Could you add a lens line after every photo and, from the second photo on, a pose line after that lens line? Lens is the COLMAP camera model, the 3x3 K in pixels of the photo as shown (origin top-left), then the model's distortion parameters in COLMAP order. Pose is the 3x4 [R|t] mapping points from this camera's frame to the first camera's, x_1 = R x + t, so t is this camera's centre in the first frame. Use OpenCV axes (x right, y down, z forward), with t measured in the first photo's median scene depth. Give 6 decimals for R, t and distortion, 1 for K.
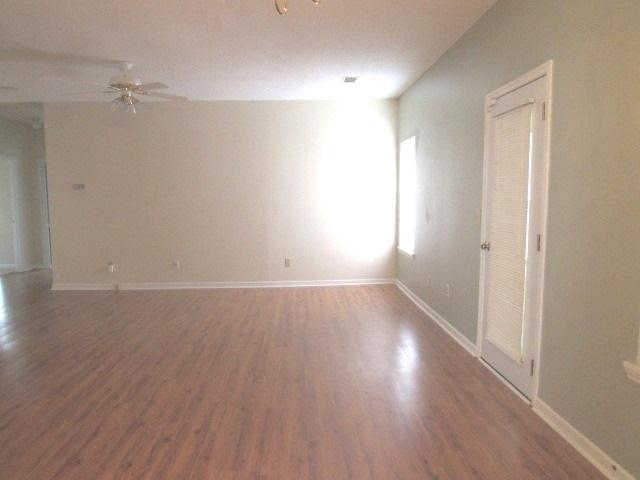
lens RADIAL K [[454.5, 0, 318.2], [0, 454.5, 239.7], [0, 0, 1]] dist [-0.026496, -0.004897]
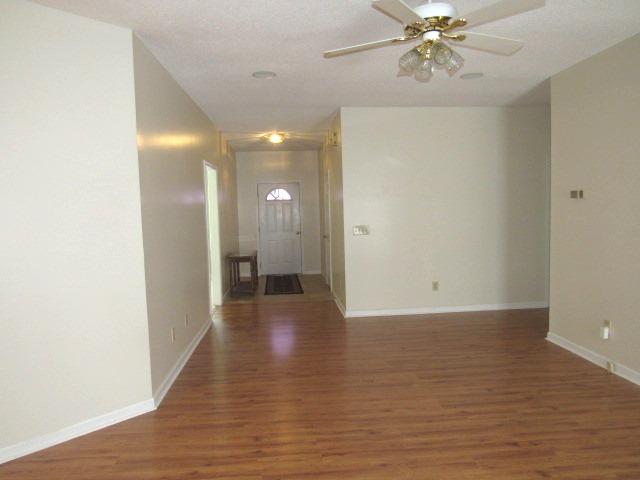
lens RADIAL K [[454.5, 0, 319.1], [0, 454.5, 244.6], [0, 0, 1]] dist [-0.026496, -0.004897]
pose [[0.039692, 0.077844, -0.996175, 0.100116], [-0.074332, 0.994428, 0.074746, -0.065596], [0.996443, 0.071081, 0.045257, 0.598051]]
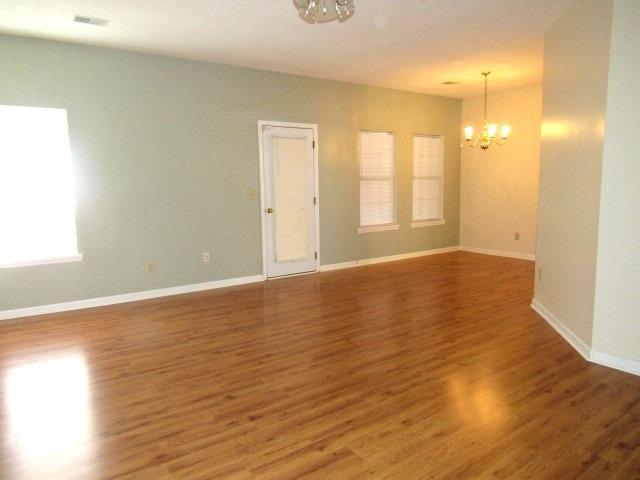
lens RADIAL K [[454.5, 0, 319.8], [0, 454.5, 239.7], [0, 0, 1]] dist [-0.026496, -0.004897]
pose [[-0.552121, -0.086441, 0.829271, -0.612225], [0.100510, 0.980457, 0.169119, -0.078059], [-0.827684, 0.176724, -0.532643, 0.932248]]
